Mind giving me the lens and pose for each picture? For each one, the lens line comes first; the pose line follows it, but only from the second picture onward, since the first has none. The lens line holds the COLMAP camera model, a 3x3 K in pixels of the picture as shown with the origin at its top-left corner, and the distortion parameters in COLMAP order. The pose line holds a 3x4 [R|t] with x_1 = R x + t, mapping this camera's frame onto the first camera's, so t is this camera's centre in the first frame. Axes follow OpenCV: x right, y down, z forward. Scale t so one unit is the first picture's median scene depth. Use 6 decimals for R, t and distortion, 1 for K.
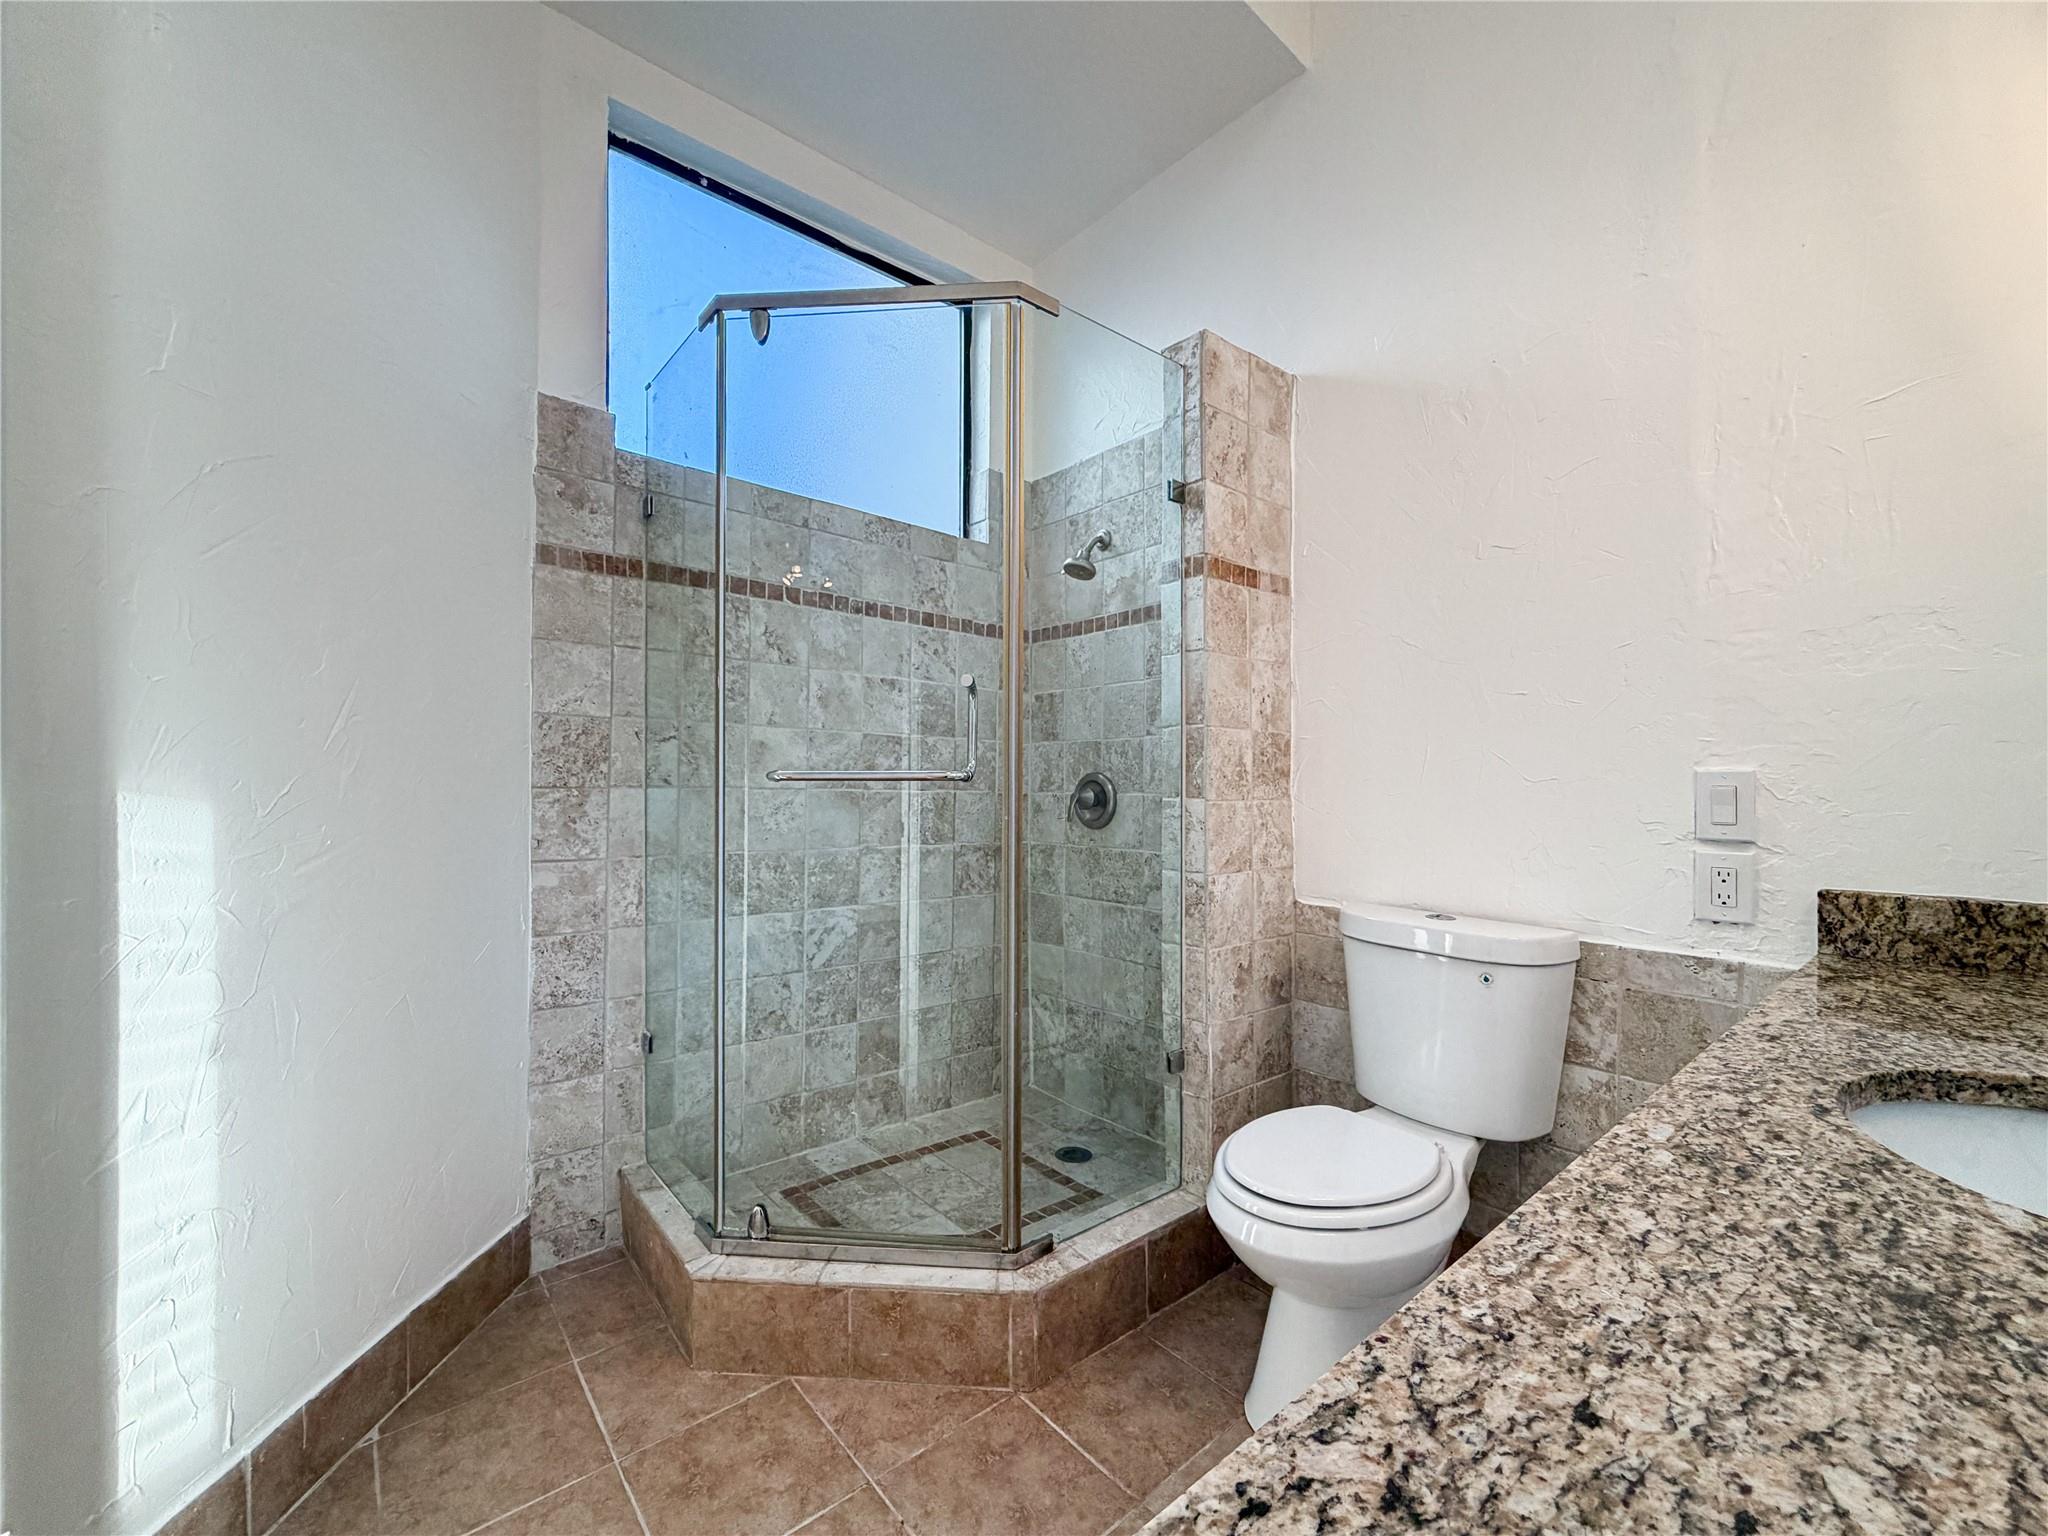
lens RADIAL K [[831.2, 0, 1031.0], [0, 831.2, 783.8], [0, 0, 1]] dist [-0.001979, 0.000654]
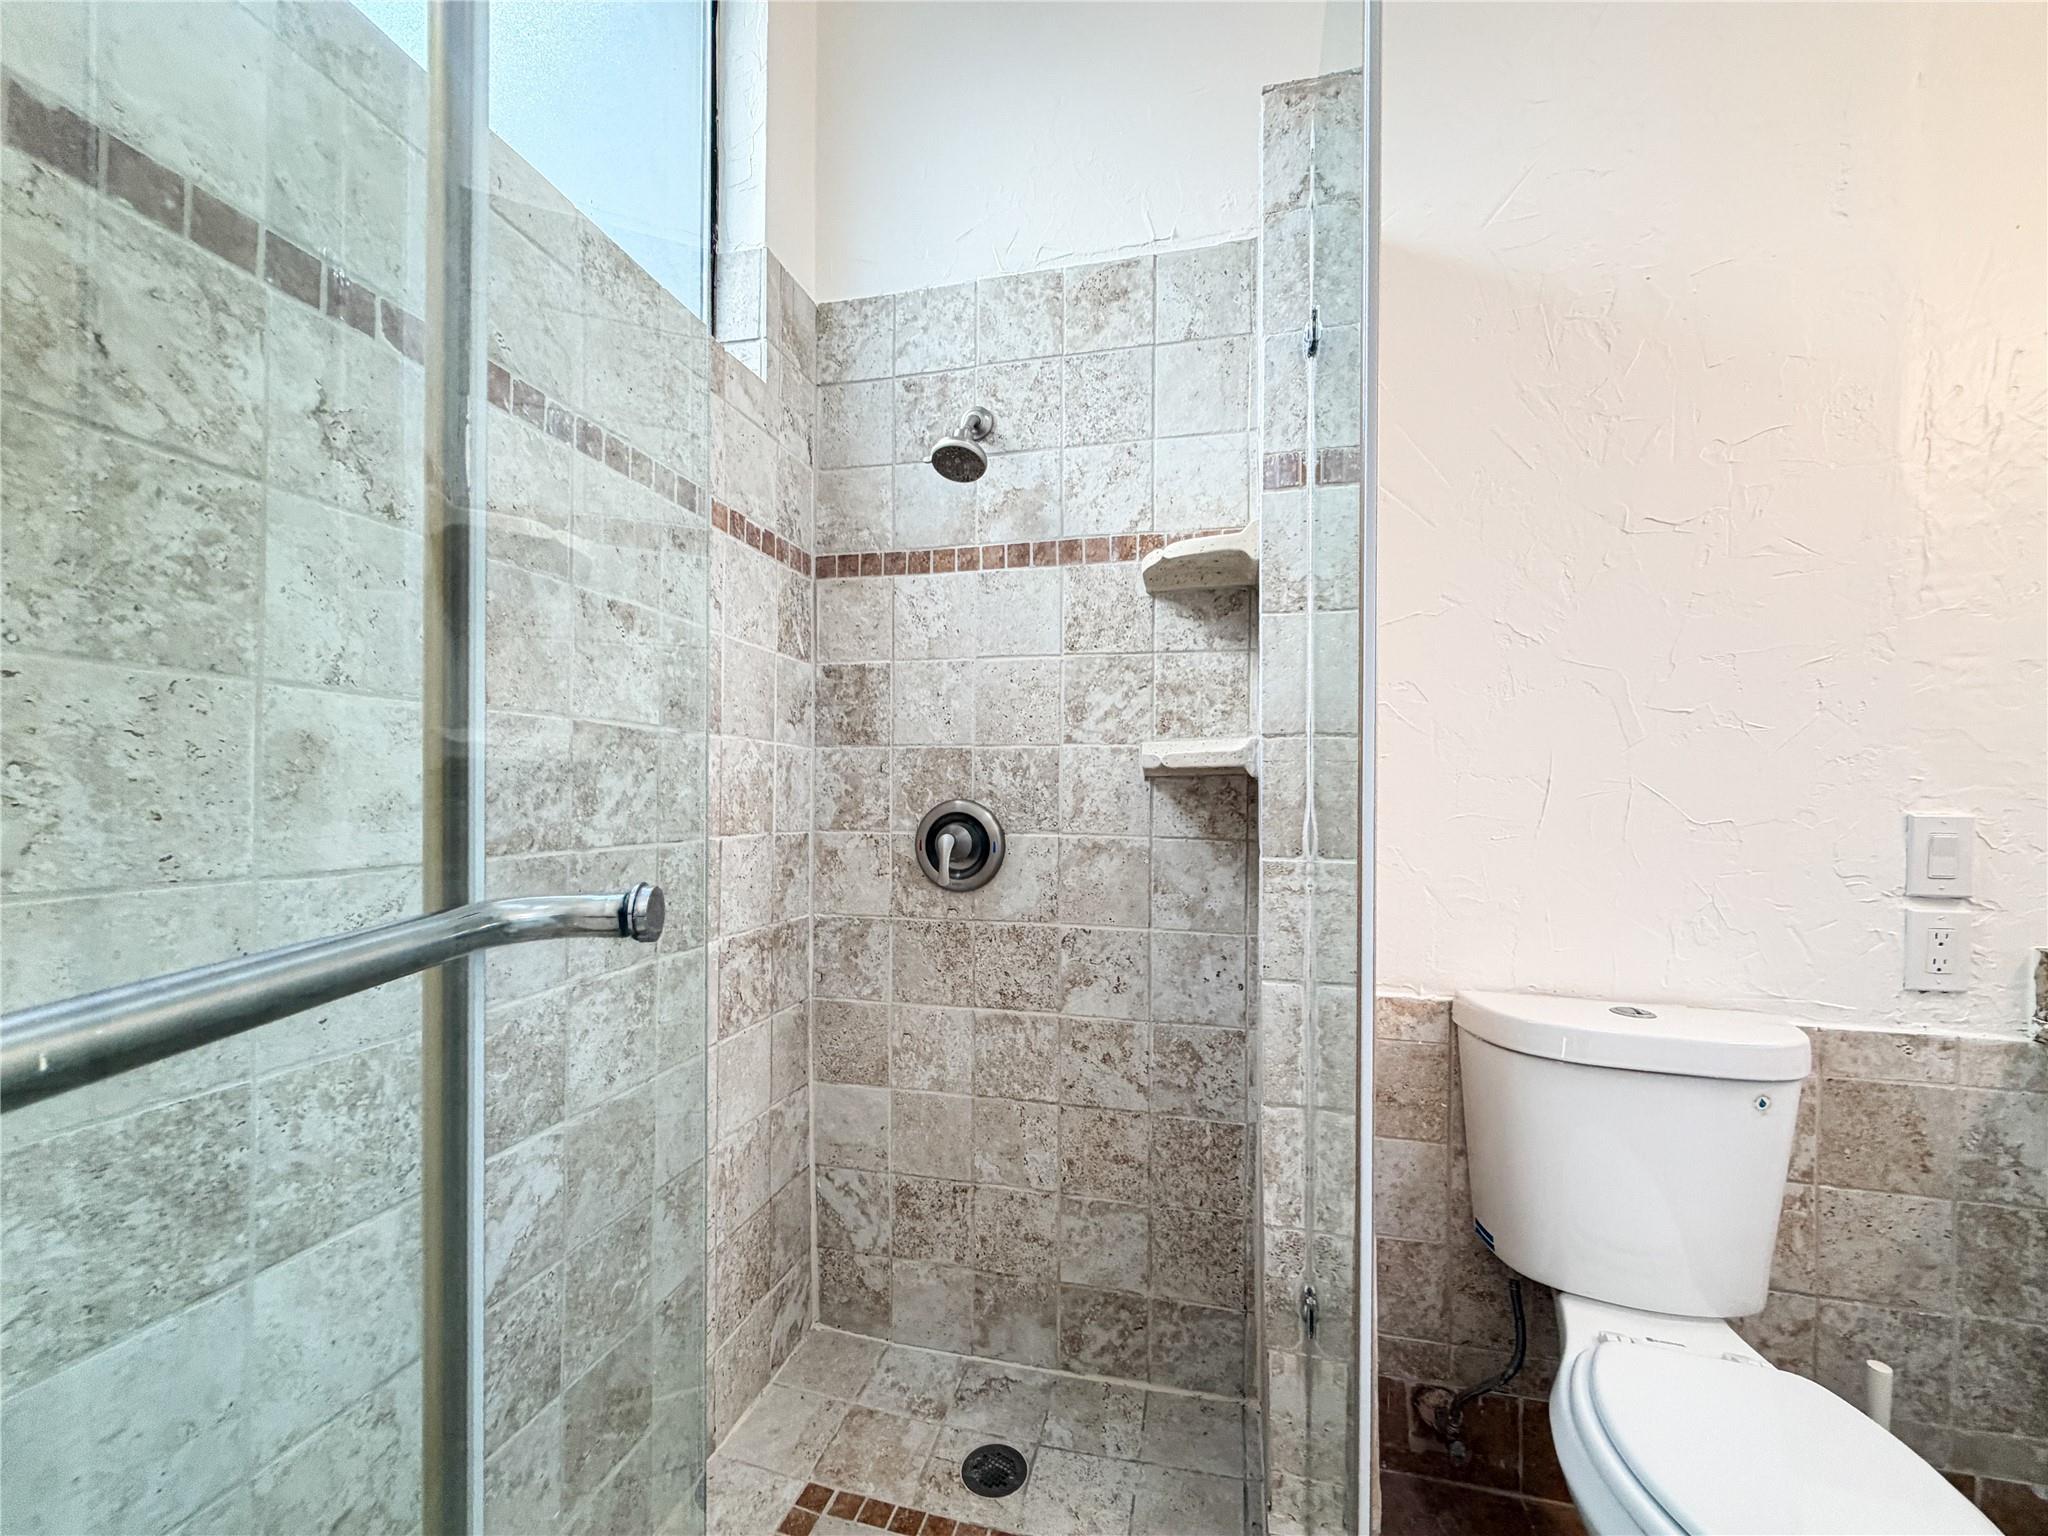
lens RADIAL K [[831.2, 0, 1031.7], [0, 831.2, 785.3], [0, 0, 1]] dist [-0.001979, 0.000654]
pose [[0.814685, -0.000102, 0.579903, -0.253888], [-0.002133, 0.999993, 0.003173, -0.028281], [-0.579899, -0.003822, 0.814679, 0.503699]]
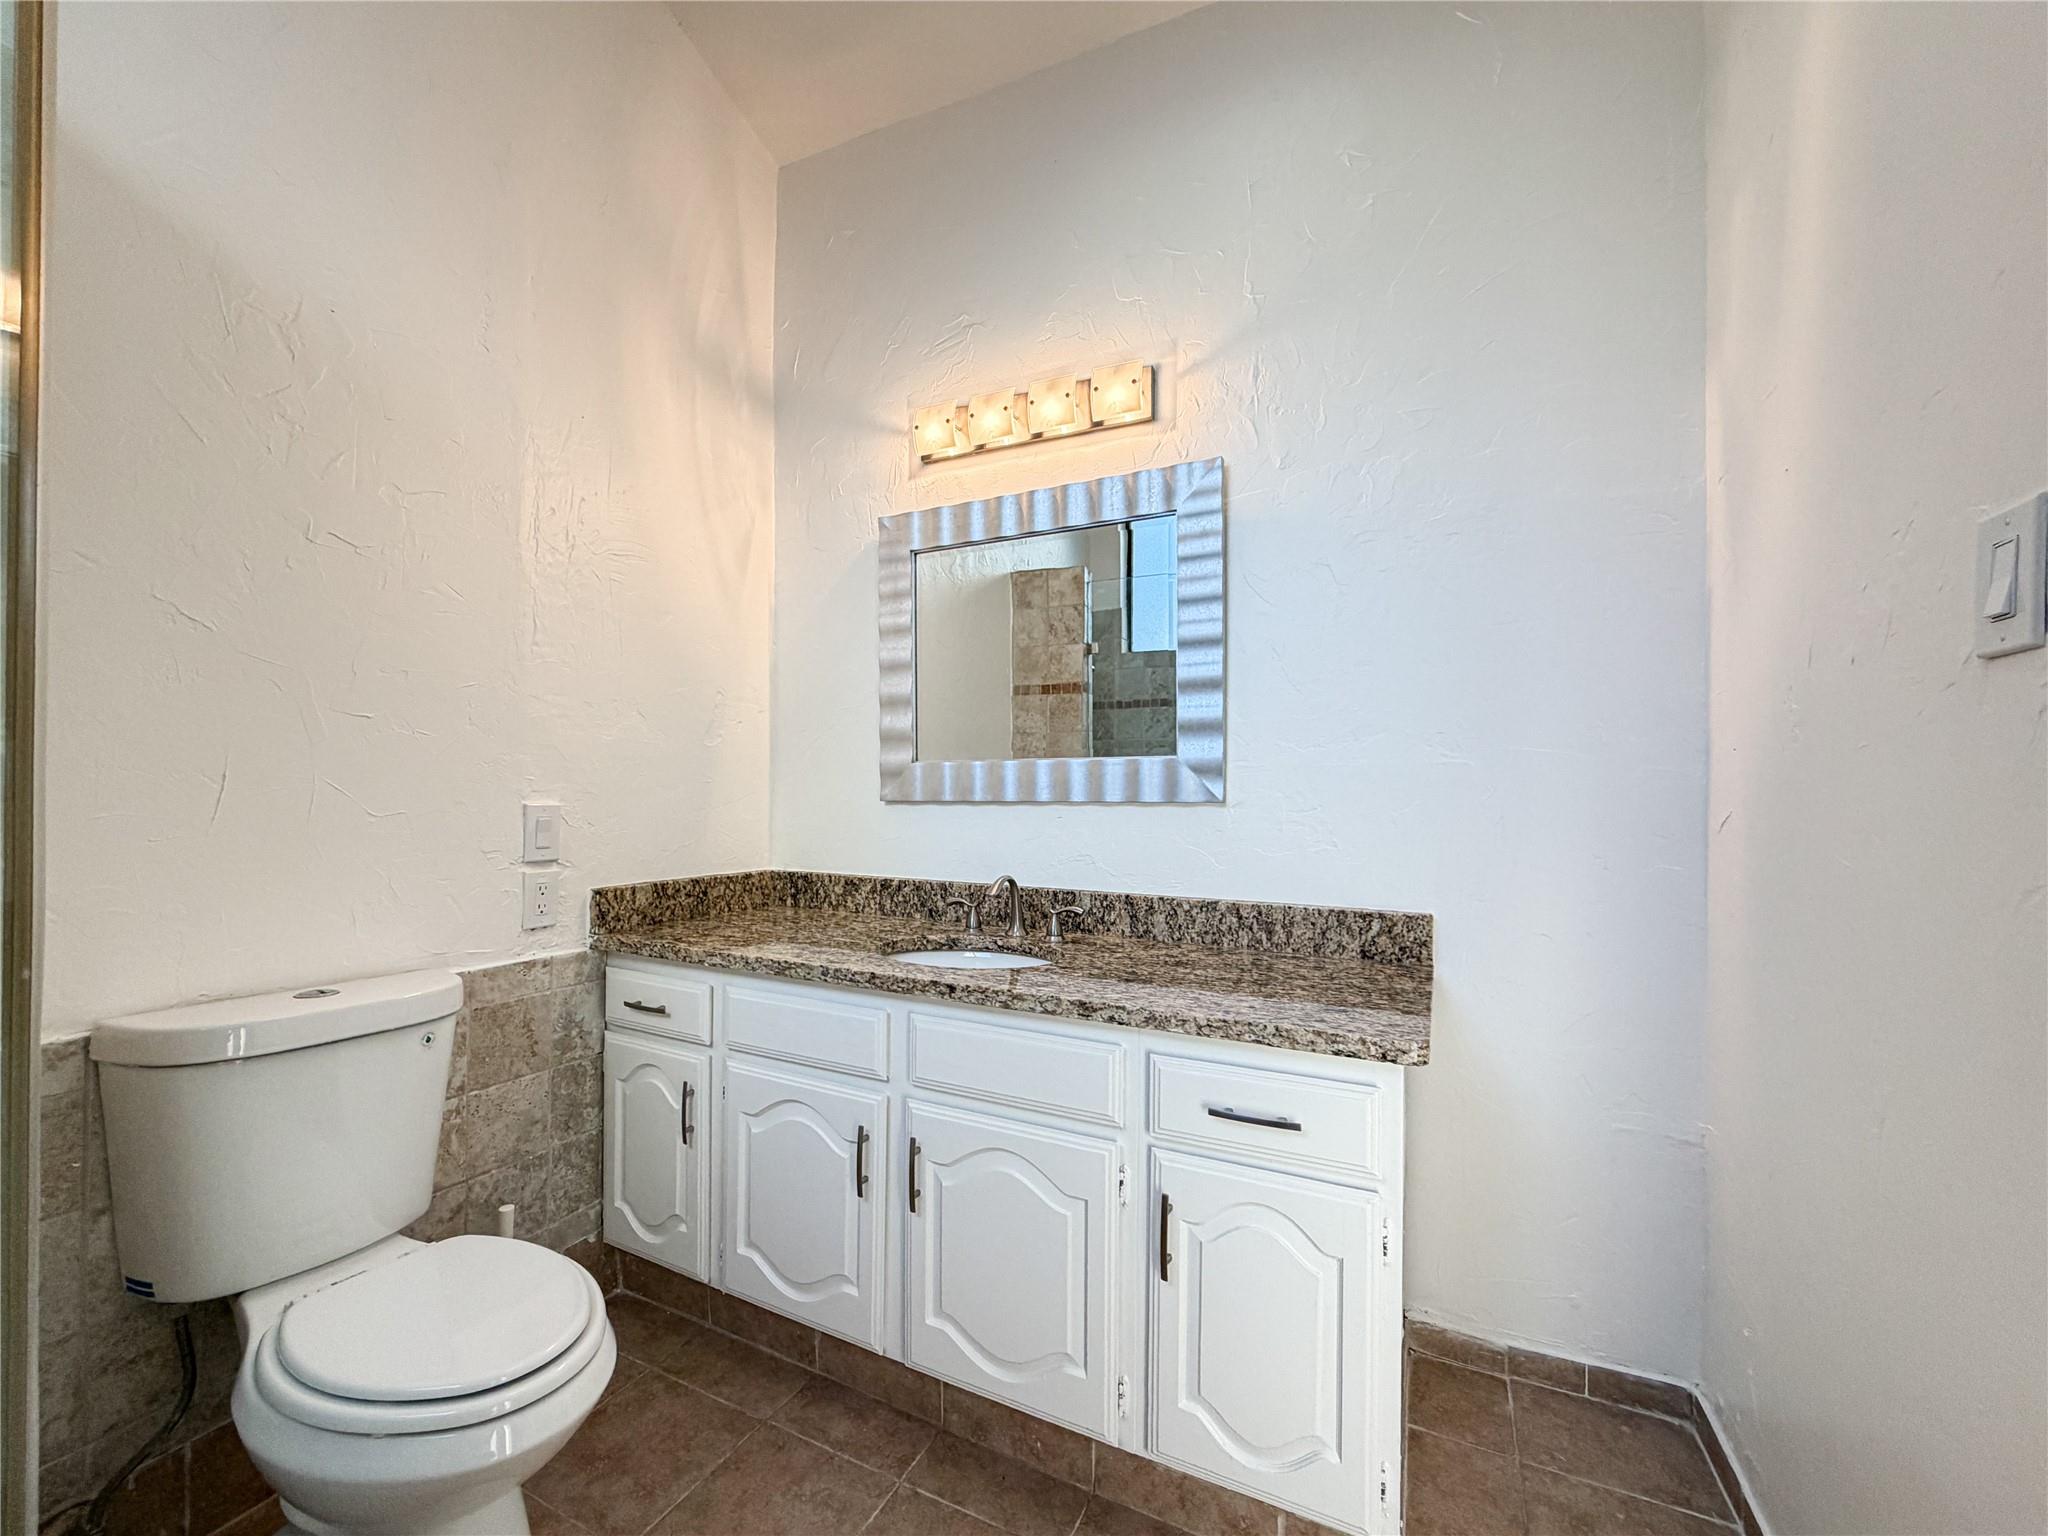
lens RADIAL K [[831.2, 0, 1013.4], [0, 831.2, 791.1], [0, 0, 1]] dist [-0.001979, 0.000654]
pose [[-0.375827, -0.007991, 0.926656, -0.336146], [-0.009714, 0.999942, 0.004683, -0.028311], [-0.926639, -0.007242, -0.375882, 0.486238]]
